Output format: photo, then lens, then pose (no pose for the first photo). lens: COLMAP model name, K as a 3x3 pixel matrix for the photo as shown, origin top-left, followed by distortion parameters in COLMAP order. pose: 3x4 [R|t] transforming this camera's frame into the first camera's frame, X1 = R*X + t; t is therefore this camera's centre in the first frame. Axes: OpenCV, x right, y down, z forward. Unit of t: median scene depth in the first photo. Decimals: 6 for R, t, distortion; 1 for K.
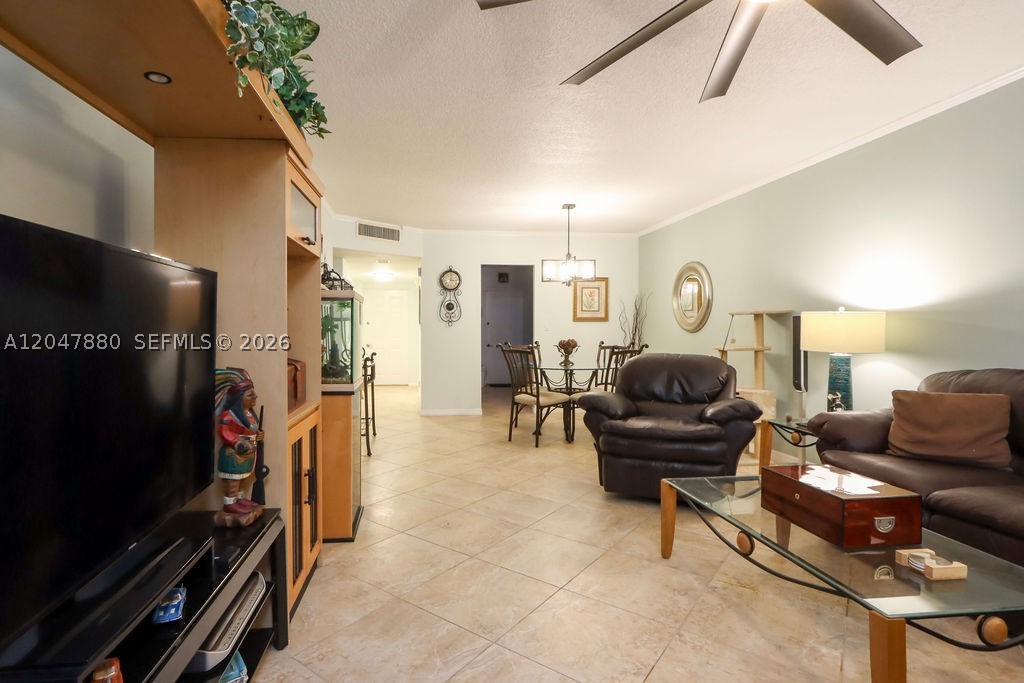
lens RADIAL K [[509.3, 0, 490.3], [0, 509.3, 335.0], [0, 0, 1]] dist [0.000420, 0.000210]
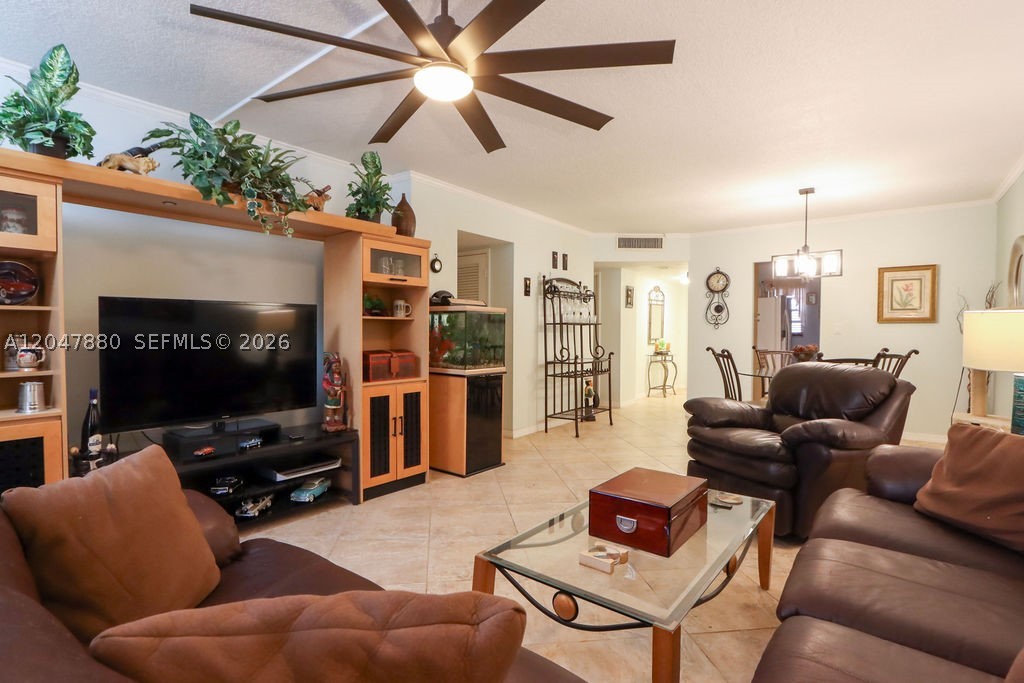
lens RADIAL K [[512.8, 0, 506.7], [0, 512.8, 336.3], [0, 0, 1]] dist [-0.000552, 0.000692]
pose [[0.700826, 0.011248, -0.713244, 0.341507], [-0.011354, 0.999925, 0.004613, -0.003122], [0.713242, 0.004866, 0.700901, 0.022745]]
